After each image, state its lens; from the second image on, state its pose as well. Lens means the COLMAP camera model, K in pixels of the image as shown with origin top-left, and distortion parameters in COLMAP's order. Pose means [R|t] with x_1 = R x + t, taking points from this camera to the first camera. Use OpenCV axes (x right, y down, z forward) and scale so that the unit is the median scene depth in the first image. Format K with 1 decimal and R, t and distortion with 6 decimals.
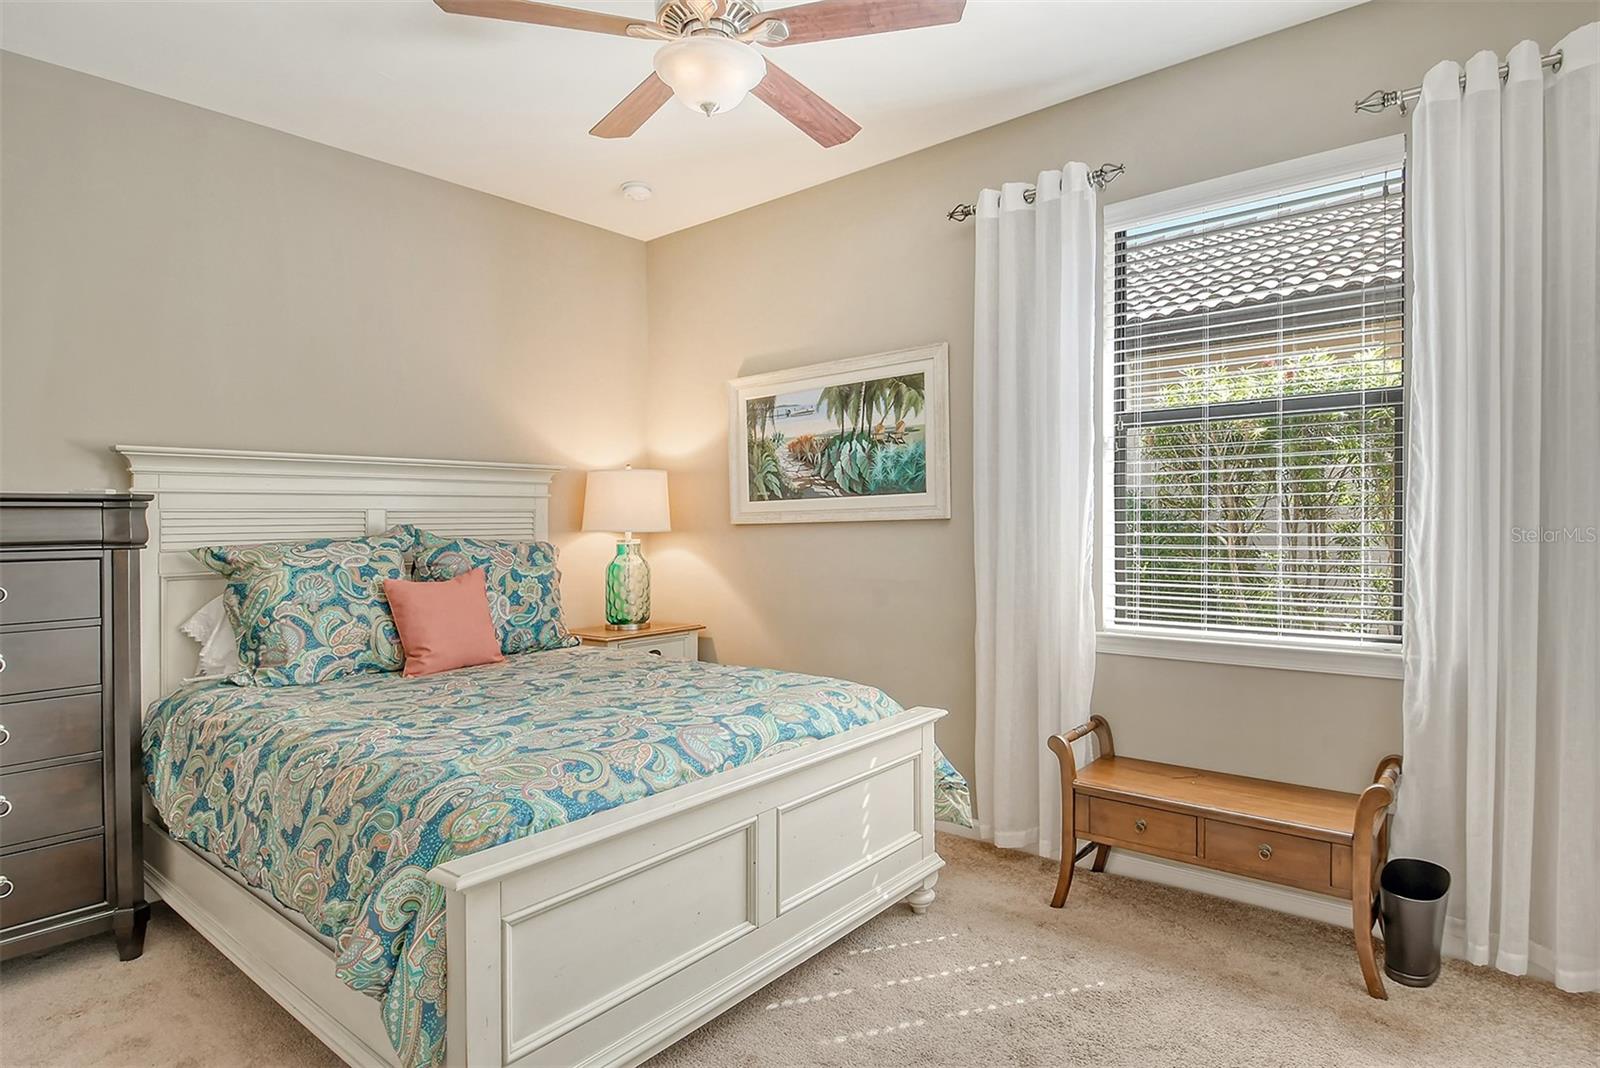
lens RADIAL K [[857.2, 0, 798.4], [0, 857.2, 521.3], [0, 0, 1]] dist [0.008320, -0.001189]
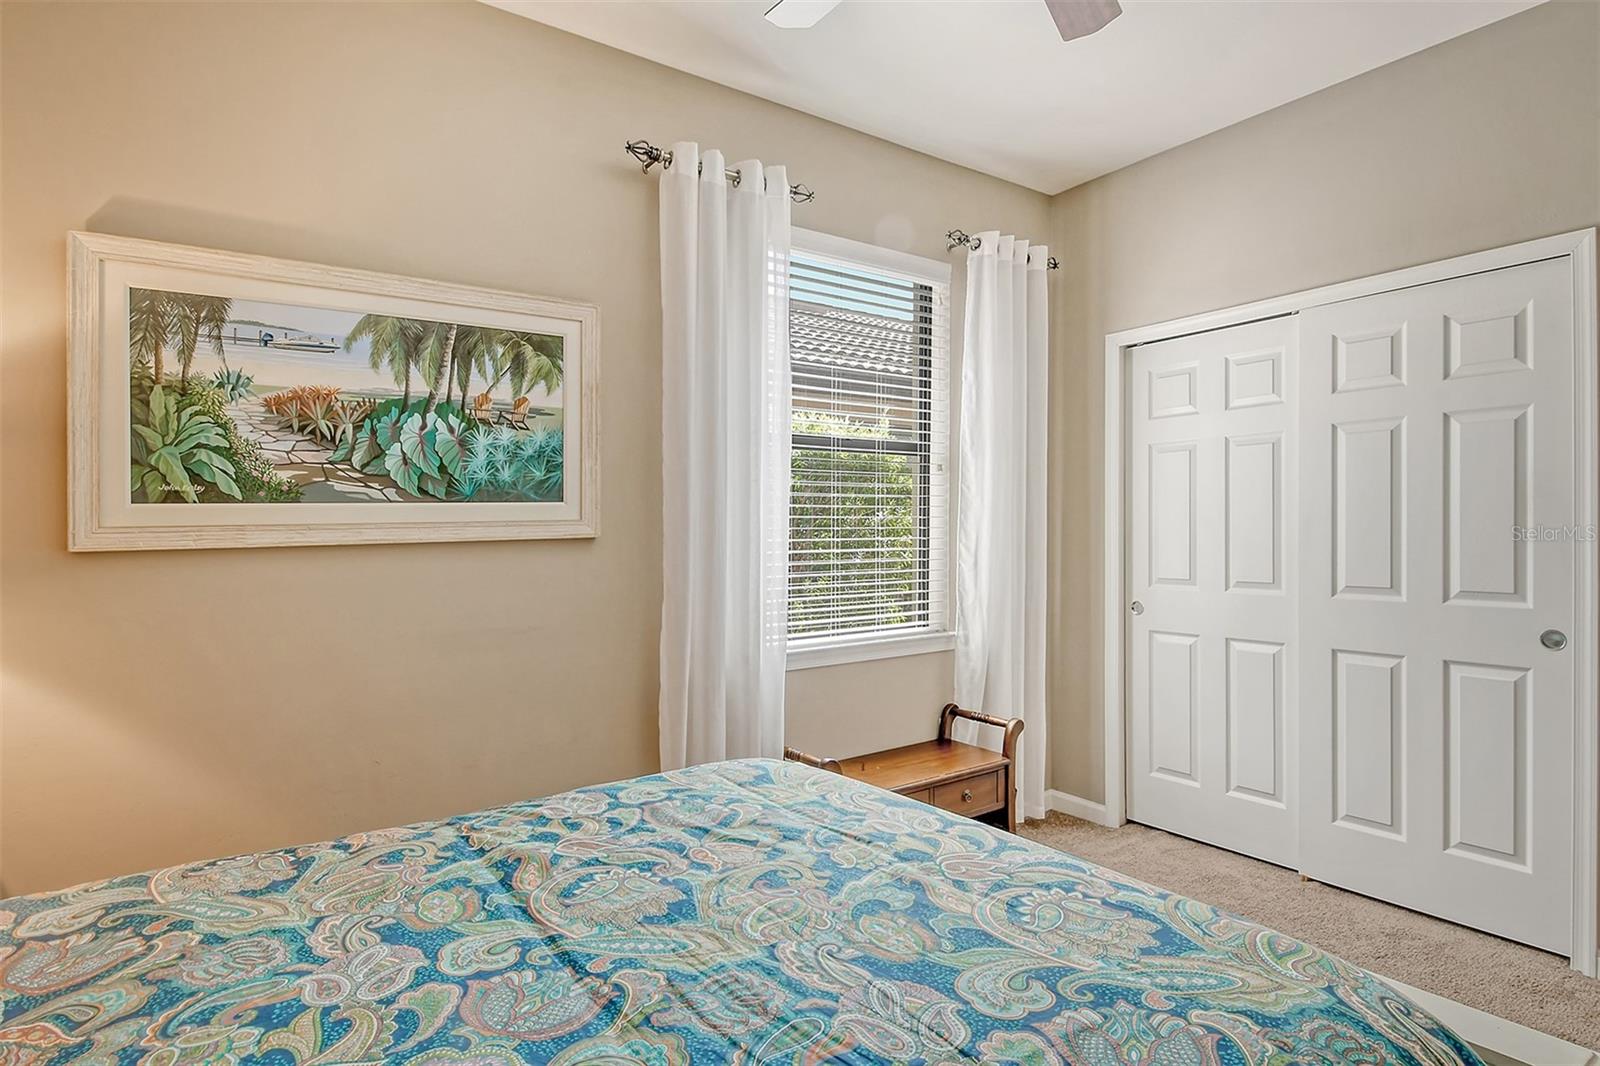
lens RADIAL K [[857.2, 0, 799.8], [0, 857.2, 540.6], [0, 0, 1]] dist [0.008320, -0.001189]
pose [[0.240972, -0.000153, 0.970532, -0.476299], [0.011489, 0.999930, -0.002695, 0.003618], [-0.970464, 0.011800, 0.240957, 0.586159]]
